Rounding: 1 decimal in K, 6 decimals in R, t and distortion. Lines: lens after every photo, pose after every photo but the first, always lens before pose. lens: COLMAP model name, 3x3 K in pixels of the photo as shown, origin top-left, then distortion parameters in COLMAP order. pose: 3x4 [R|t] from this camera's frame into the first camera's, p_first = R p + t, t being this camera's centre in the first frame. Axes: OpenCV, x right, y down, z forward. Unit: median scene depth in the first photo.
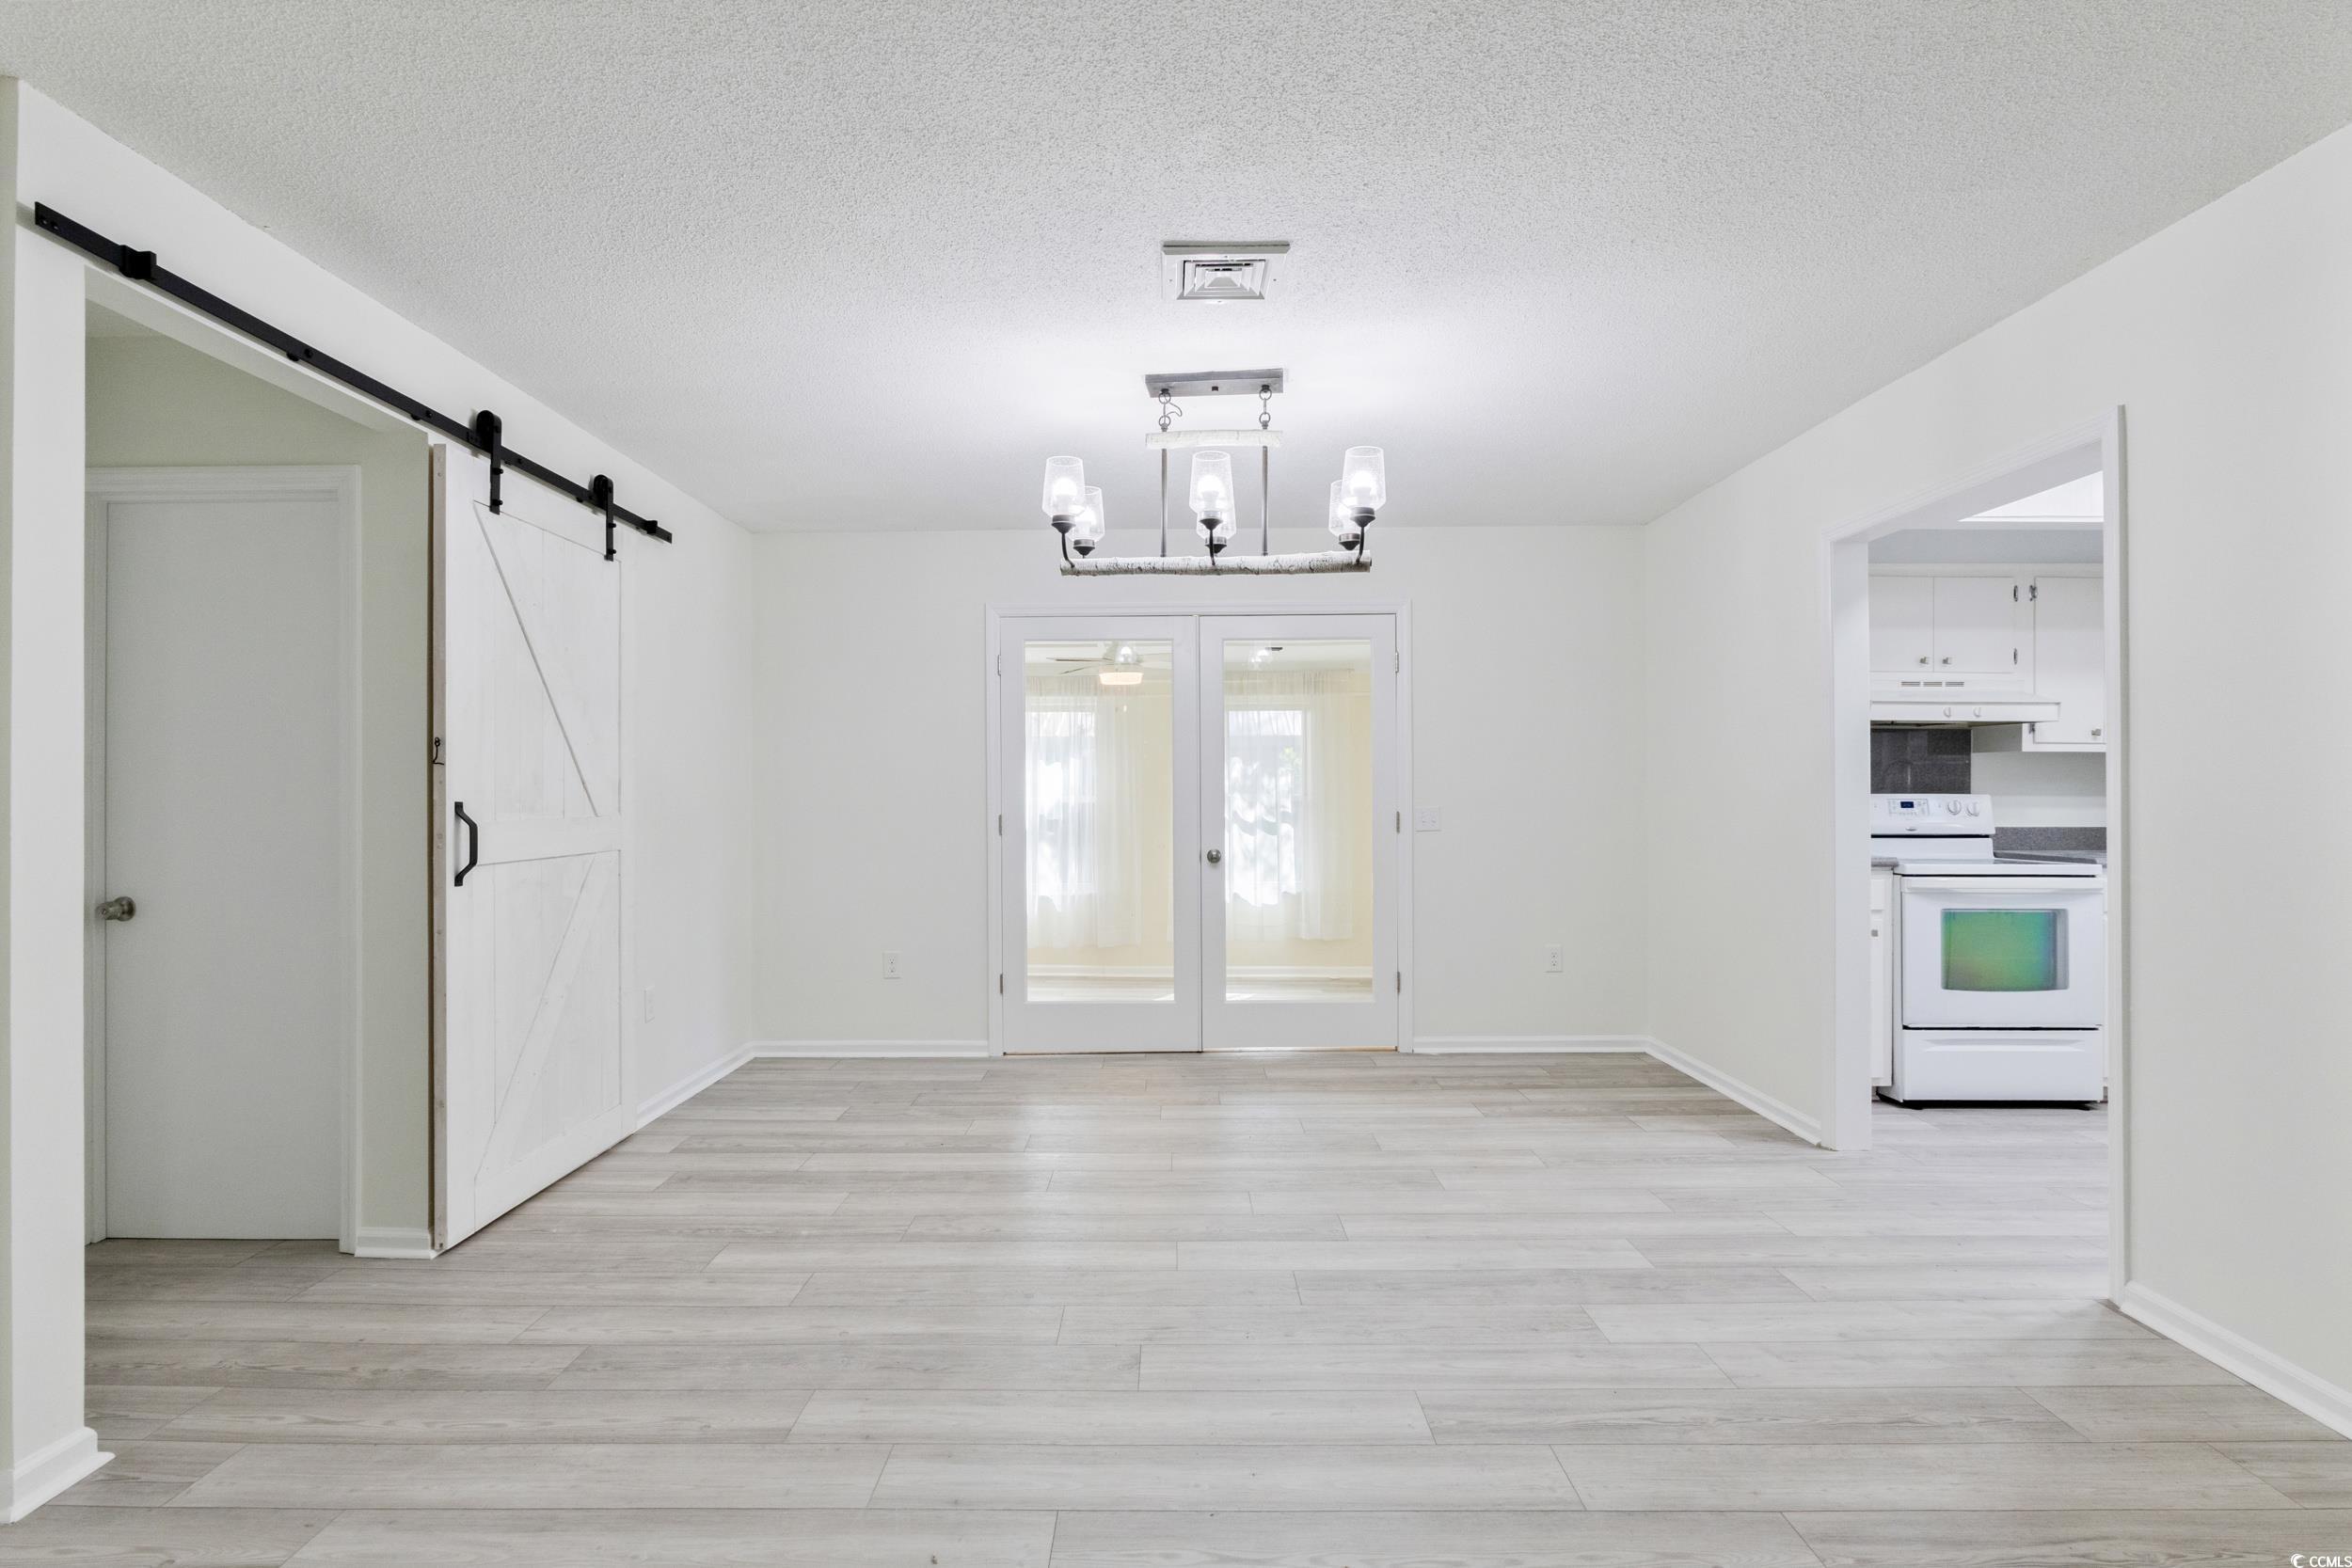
lens RADIAL K [[1117.2, 0, 1161.7], [0, 1117.2, 780.2], [0, 0, 1]] dist [-0.011670, 0.002992]
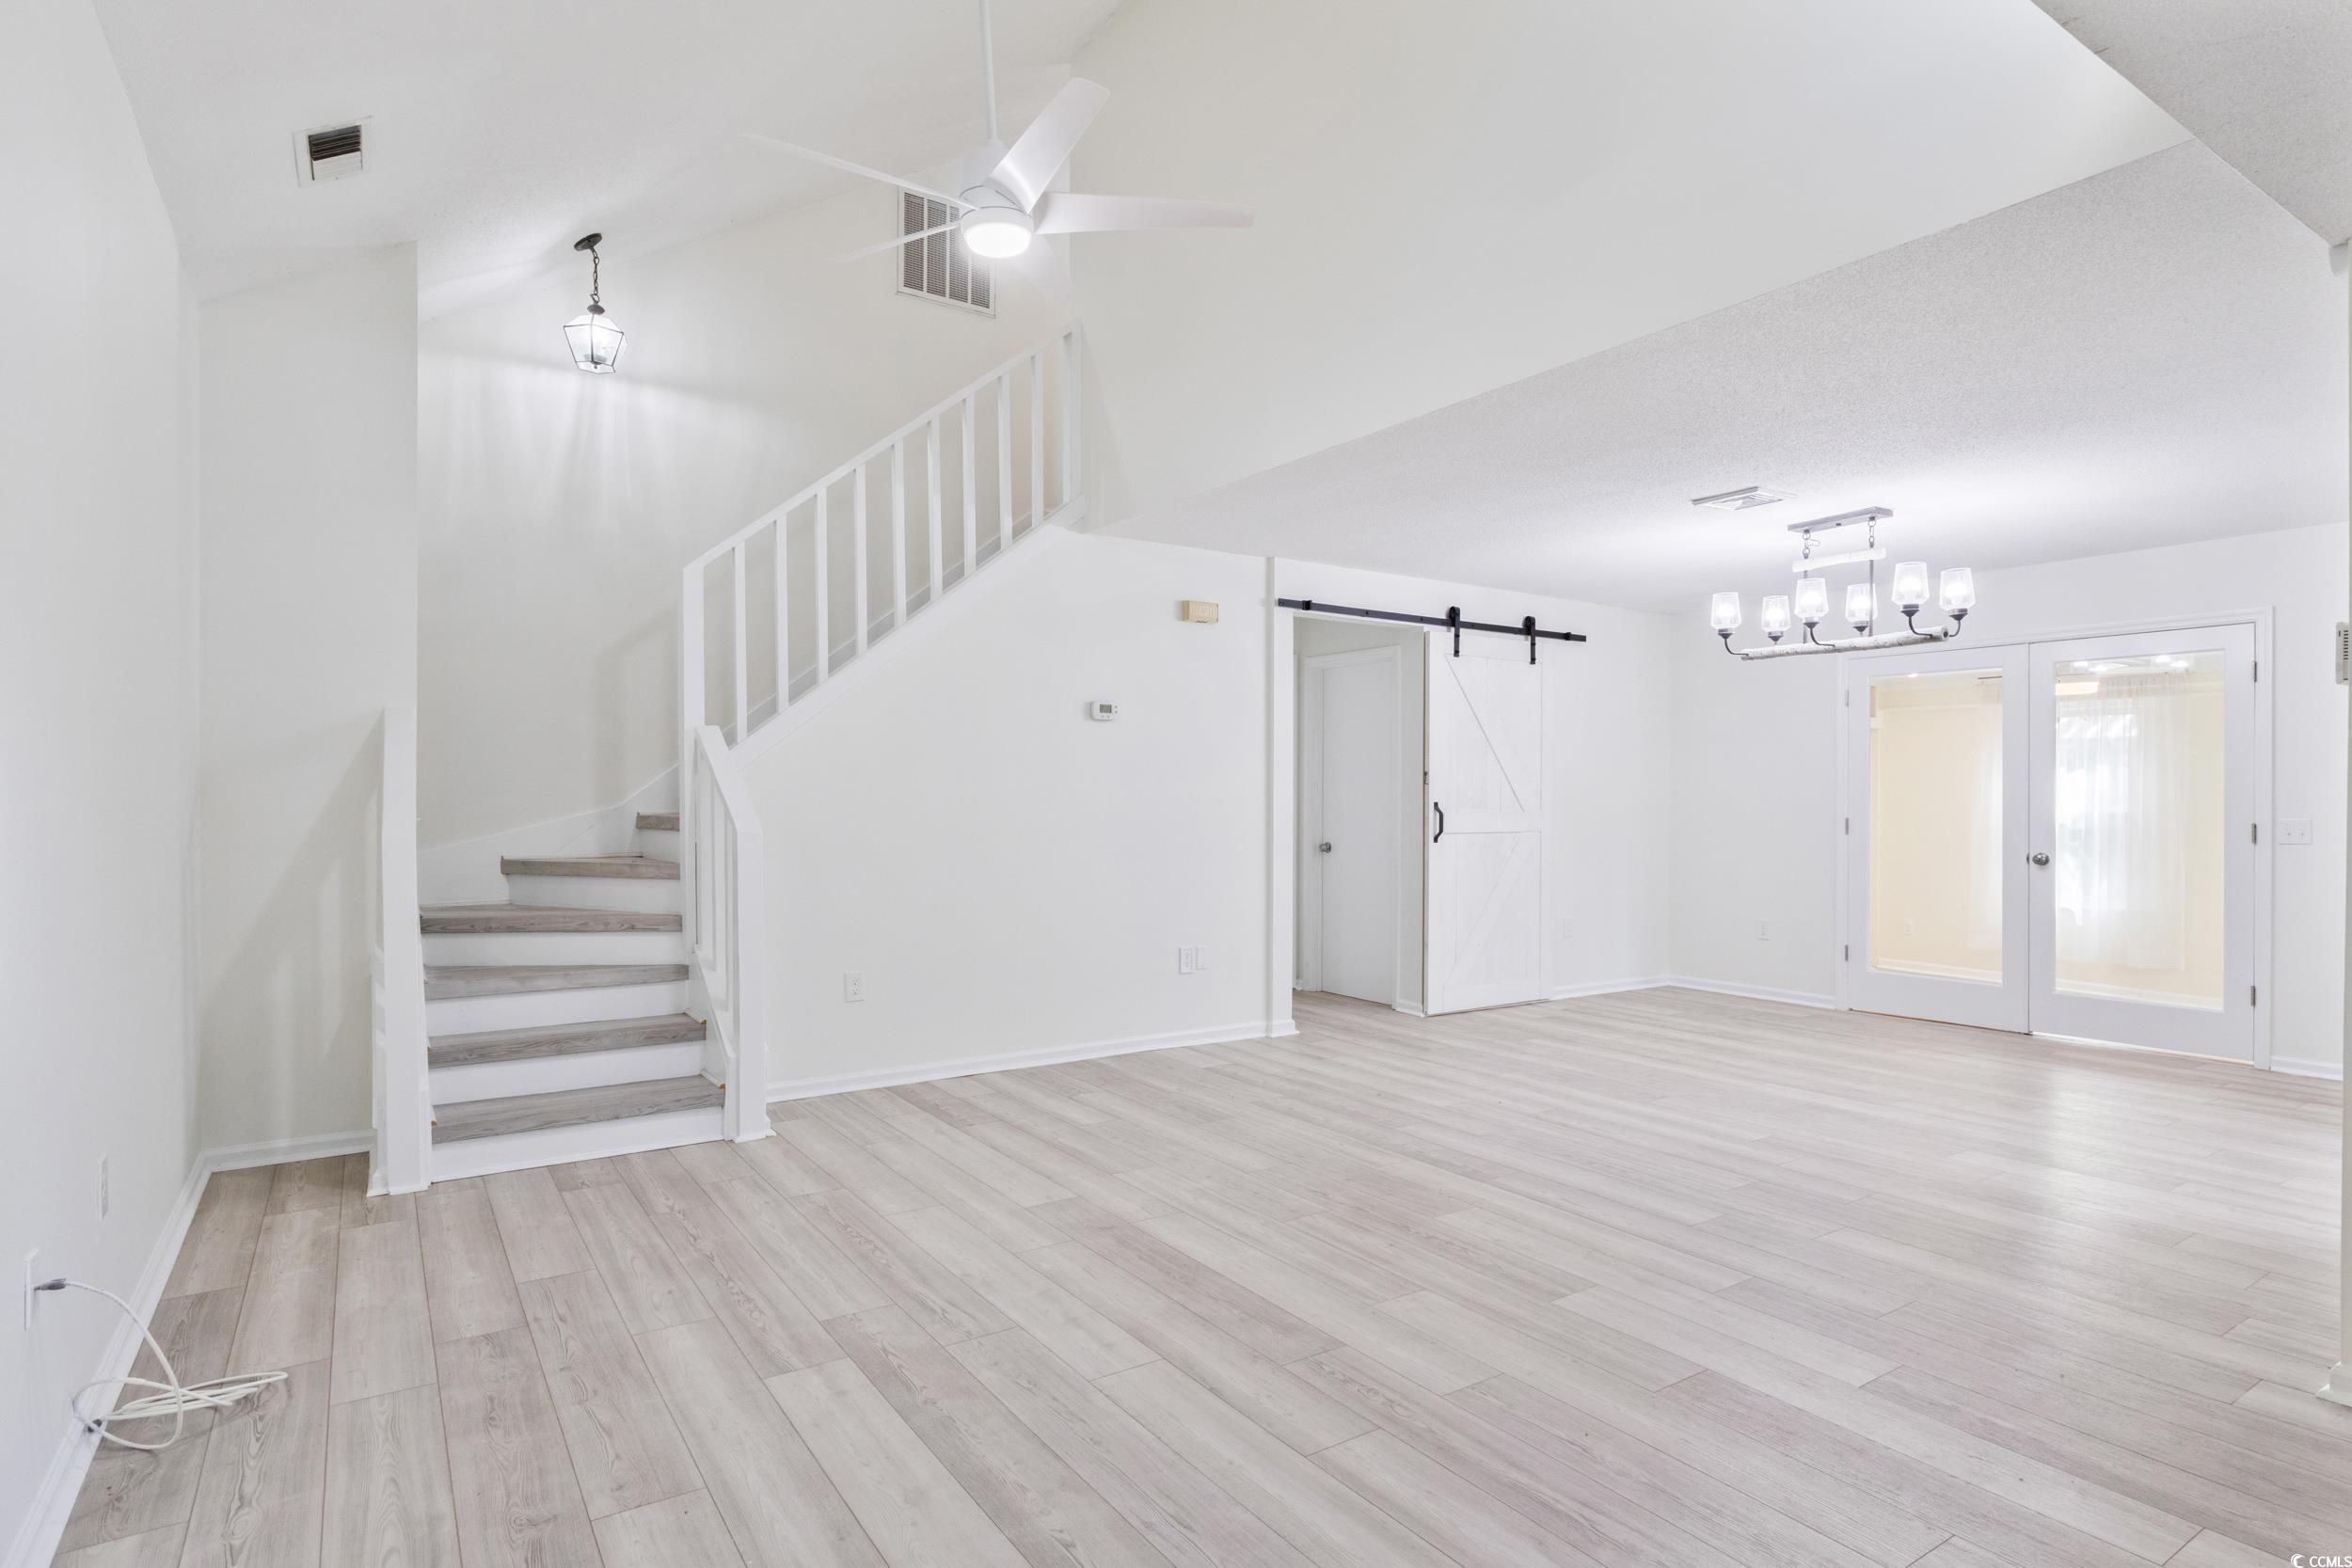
lens RADIAL K [[1226.2, 0, 1171.9], [0, 1226.2, 797.8], [0, 0, 1]] dist [-0.011460, 0.002846]
pose [[0.562439, 0.007706, -0.826803, 0.948259], [0.002520, 0.999936, 0.011034, -0.014488], [0.826835, -0.008290, 0.562384, -0.667912]]
